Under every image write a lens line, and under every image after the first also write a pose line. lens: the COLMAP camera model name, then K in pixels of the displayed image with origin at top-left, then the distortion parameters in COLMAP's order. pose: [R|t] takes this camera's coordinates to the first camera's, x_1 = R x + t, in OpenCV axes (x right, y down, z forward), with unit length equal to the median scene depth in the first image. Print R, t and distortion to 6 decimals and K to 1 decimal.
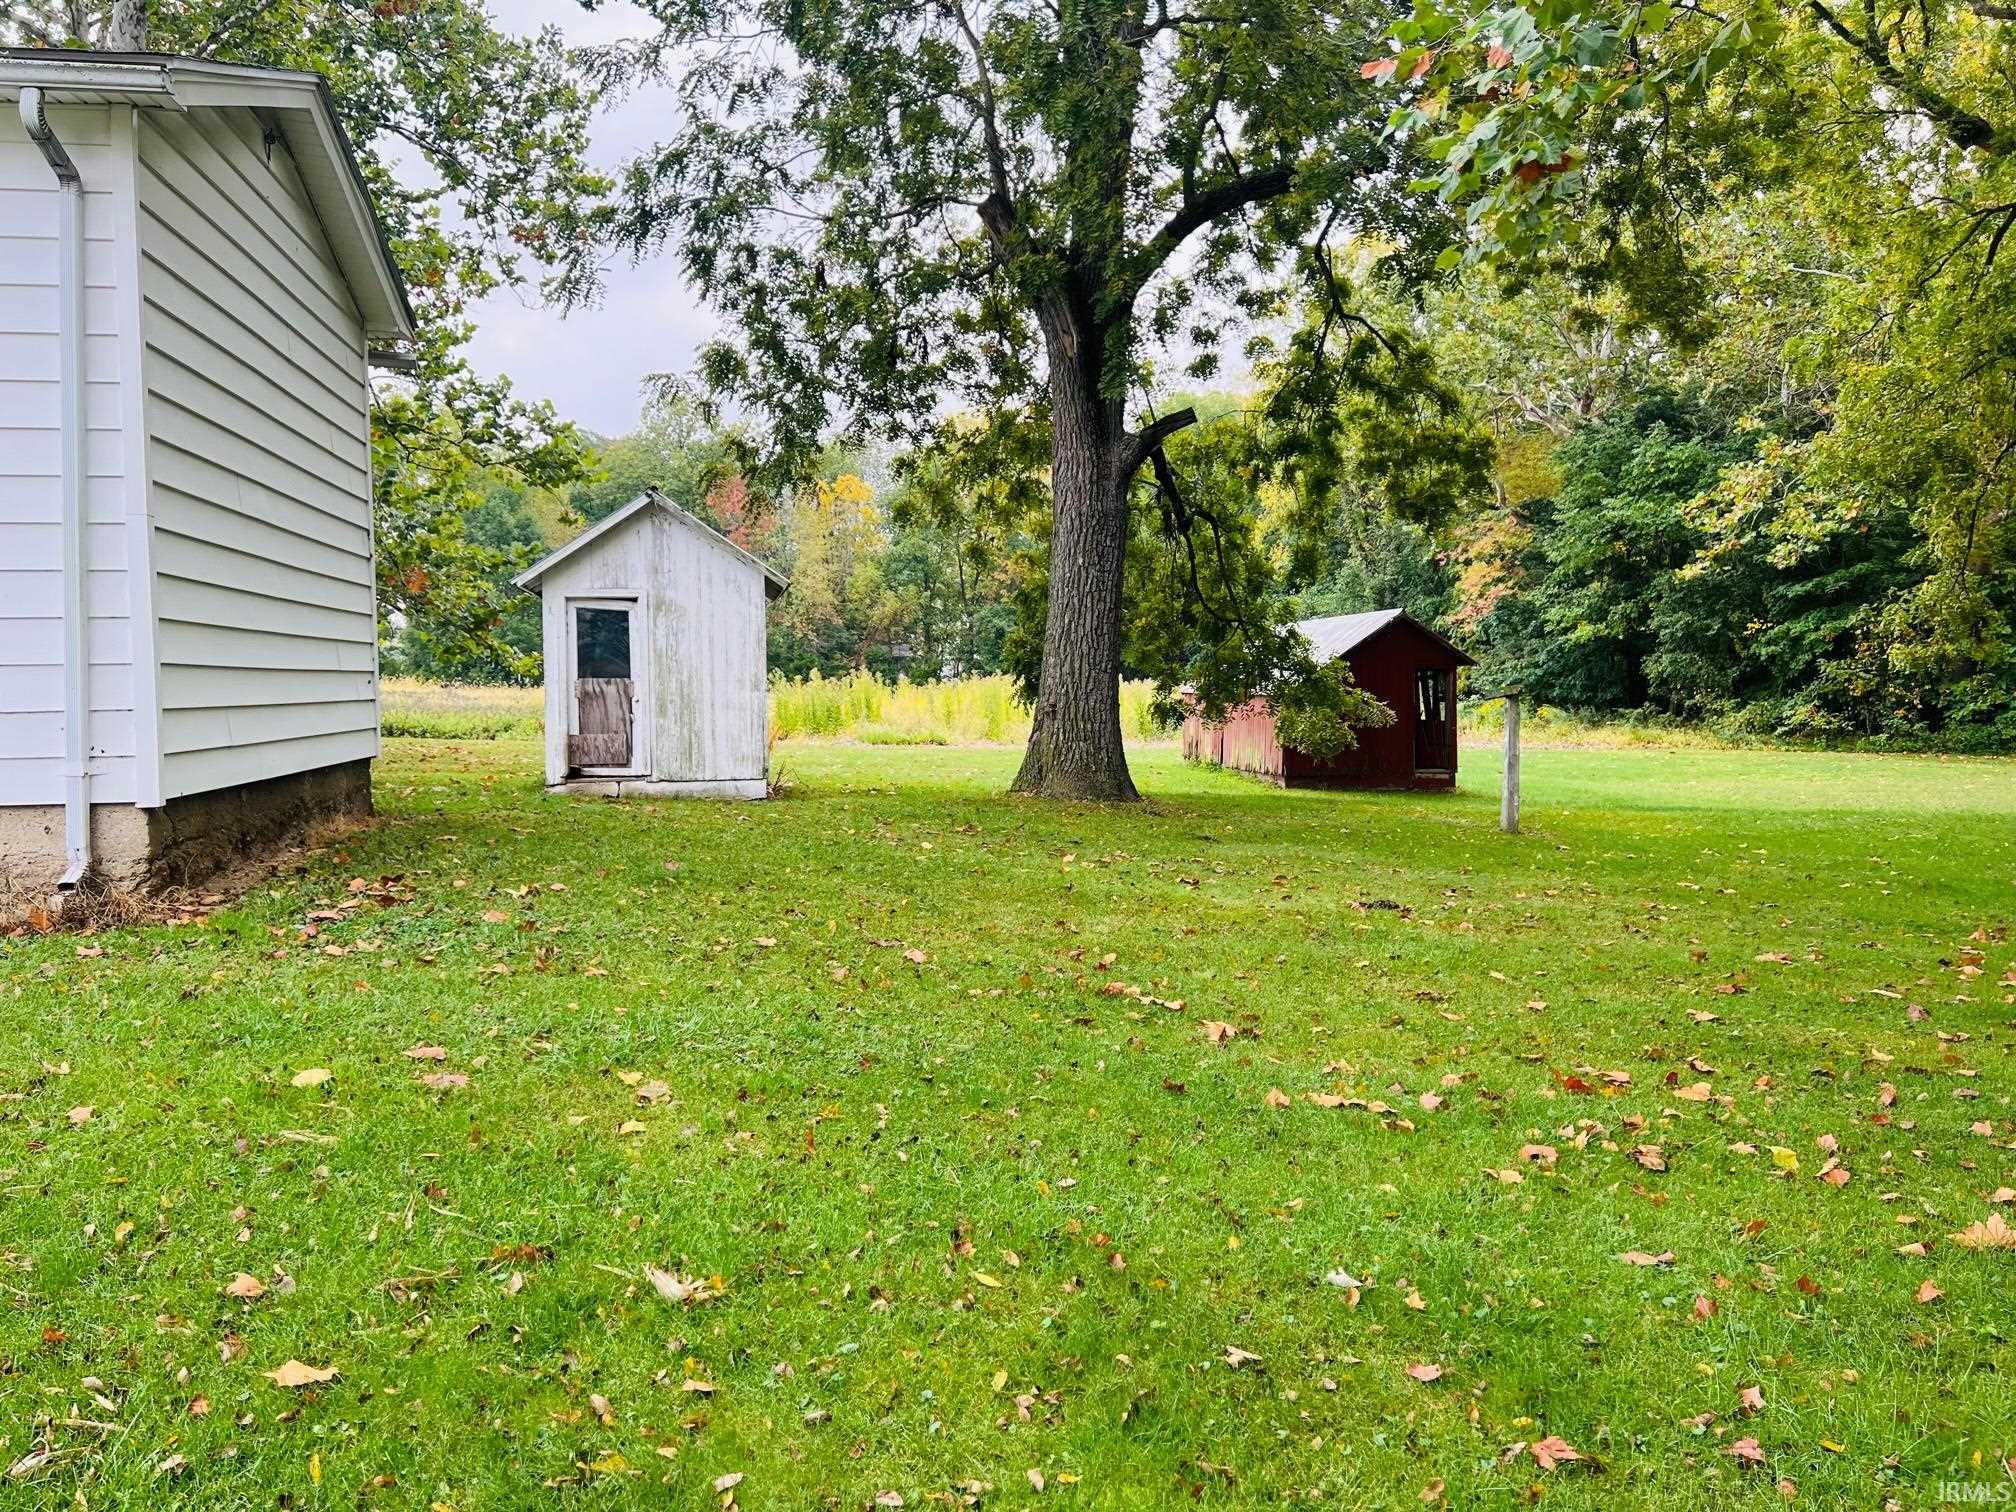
lens RADIAL K [[1514.5, 0, 993.8], [0, 1514.5, 756.2], [0, 0, 1]] dist [0.057861, -0.067469]
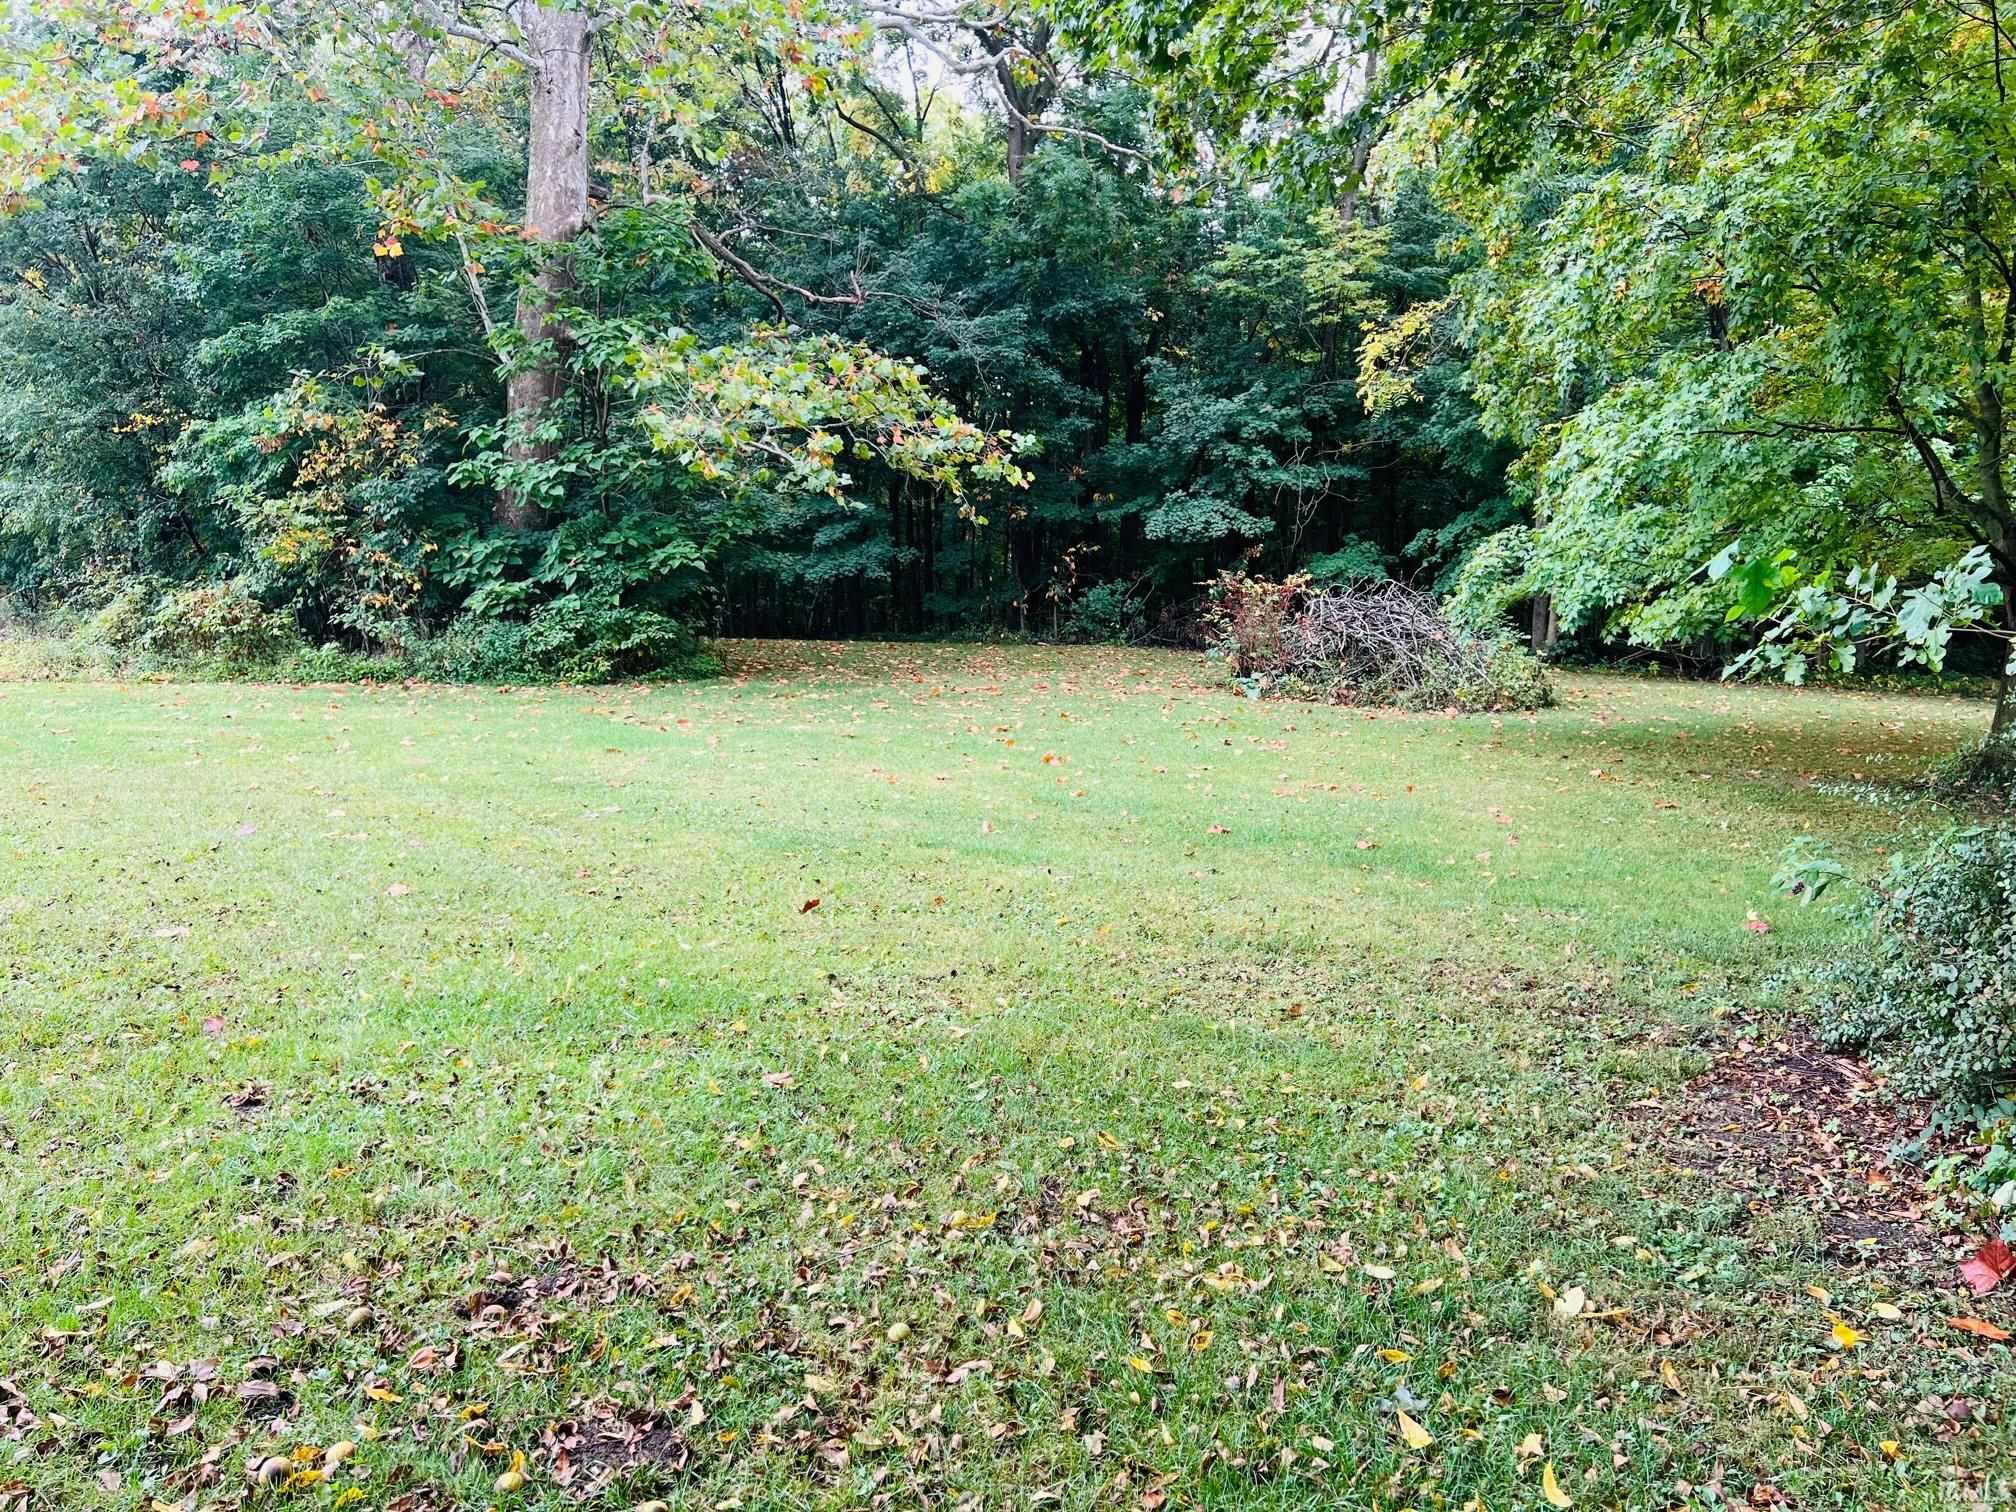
lens RADIAL K [[1514.5, 0, 1012.9], [0, 1514.5, 763.0], [0, 0, 1]] dist [0.057861, -0.067469]
pose [[0.828983, -0.048908, 0.557132, 0.488436], [0.020686, 0.998169, 0.056845, -0.000014], [-0.558892, -0.035599, 0.828476, 0.486203]]
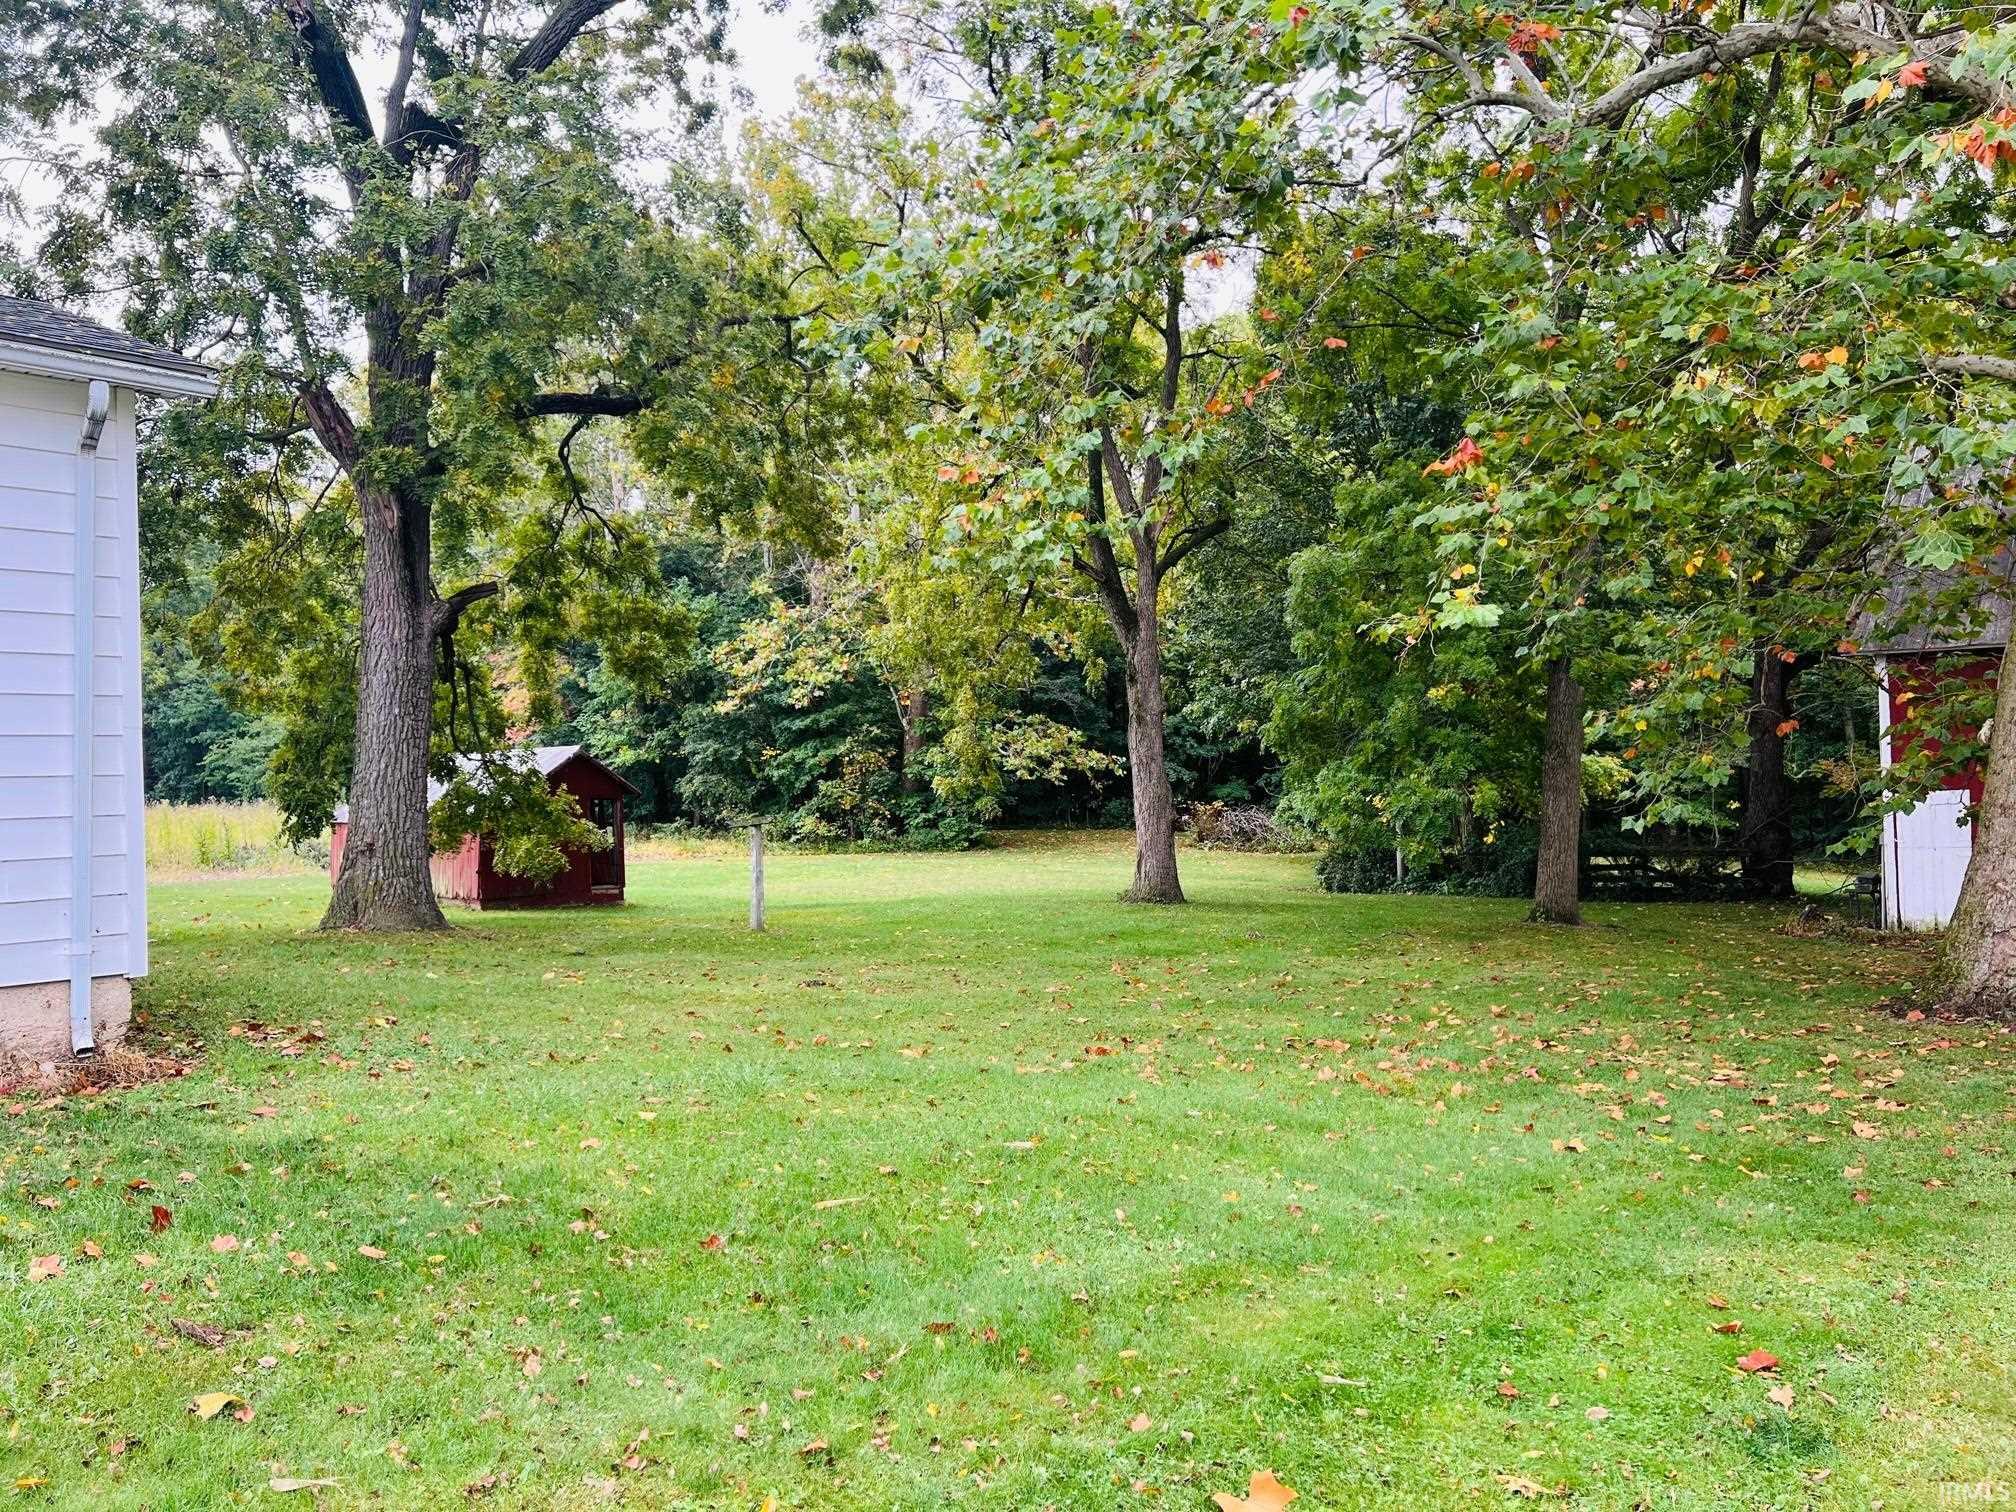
lens RADIAL K [[1514.5, 0, 1014.2], [0, 1514.5, 752.3], [0, 0, 1]] dist [0.057861, -0.067469]
pose [[0.772028, 0.002460, 0.635584, -0.126283], [0.045404, 0.997224, -0.059012, -0.006108], [-0.633965, 0.074417, 0.769773, -0.053572]]
